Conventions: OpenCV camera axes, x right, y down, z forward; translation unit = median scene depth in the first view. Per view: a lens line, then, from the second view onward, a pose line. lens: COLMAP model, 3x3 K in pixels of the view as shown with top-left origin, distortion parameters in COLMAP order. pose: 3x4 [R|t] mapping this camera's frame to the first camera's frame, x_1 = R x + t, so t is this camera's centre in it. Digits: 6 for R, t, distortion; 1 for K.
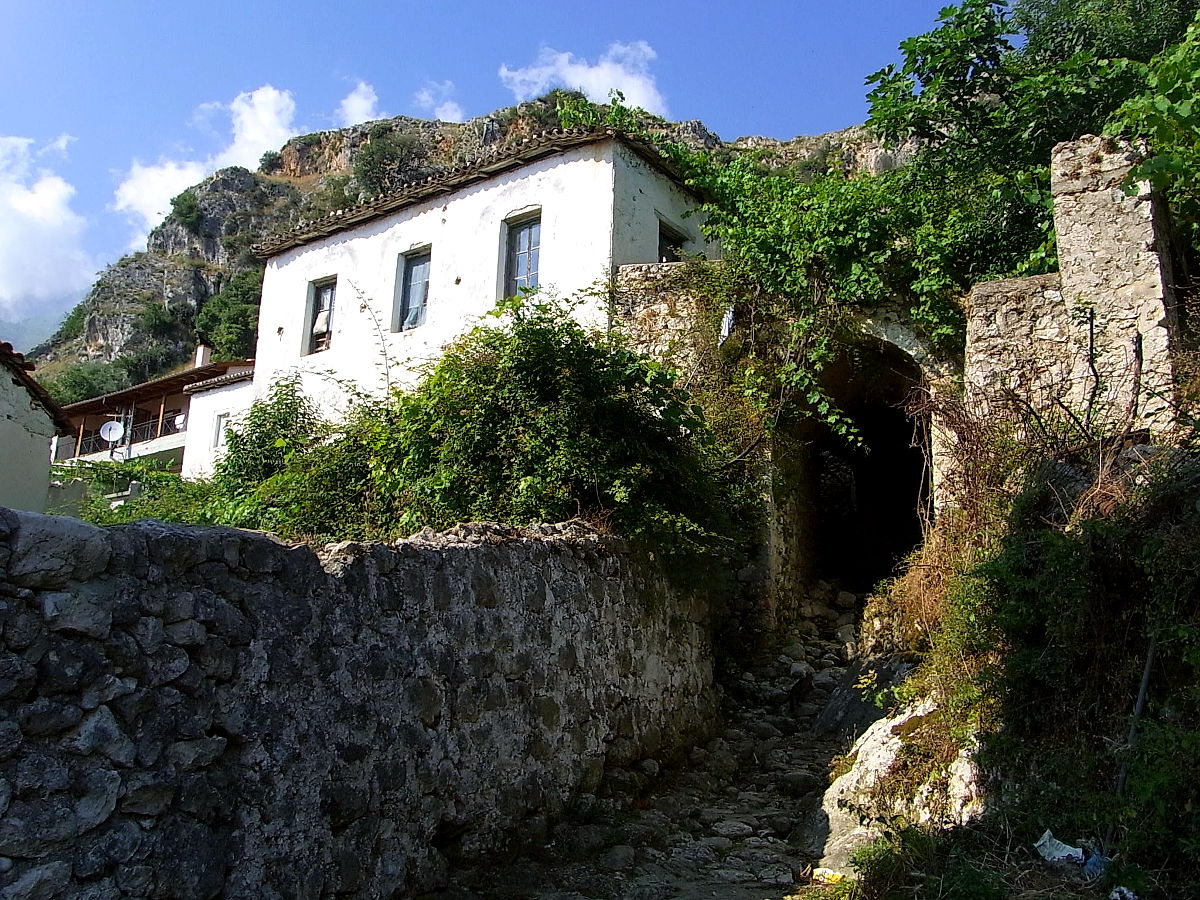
lens RADIAL K [[1107.2, 0, 600.0], [0, 1107.2, 450.0], [0, 0, 1]] dist [0.050973, -0.004213]
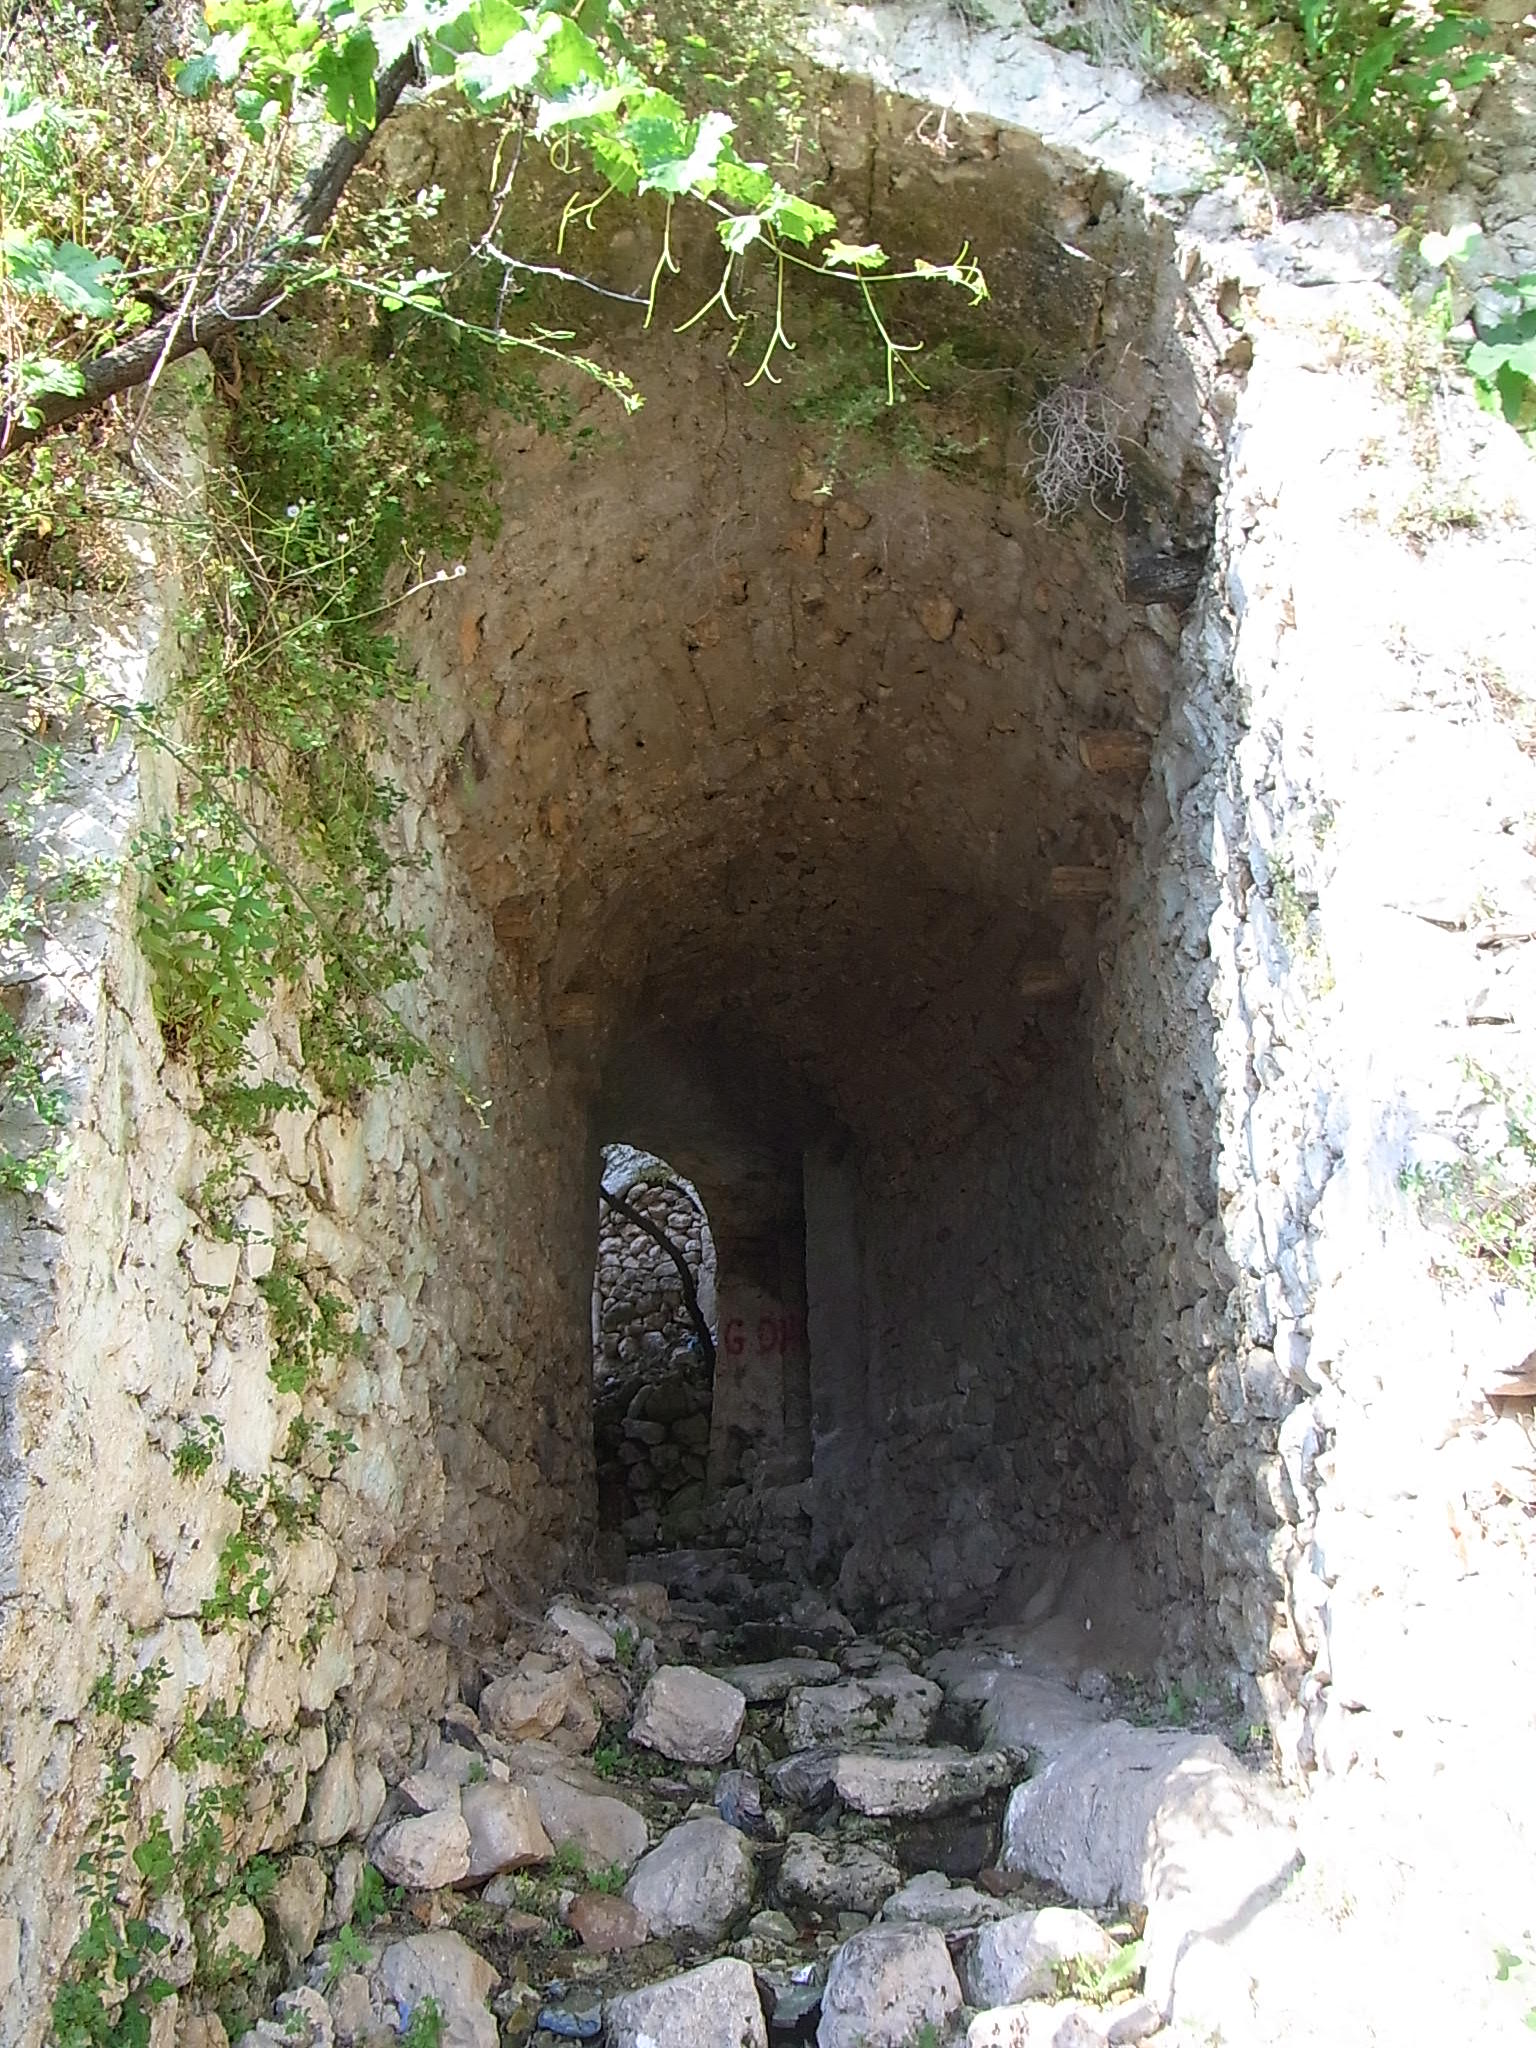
lens RADIAL K [[1889.6, 0, 768.0], [0, 1889.6, 1024.0], [0, 0, 1]] dist [0.050973, -0.004213]
pose [[0.964746, 0.059899, 0.256275, 0.062576], [-0.020312, 0.987798, -0.154411, 0.028596], [-0.262397, 0.143762, 0.954191, 0.286989]]
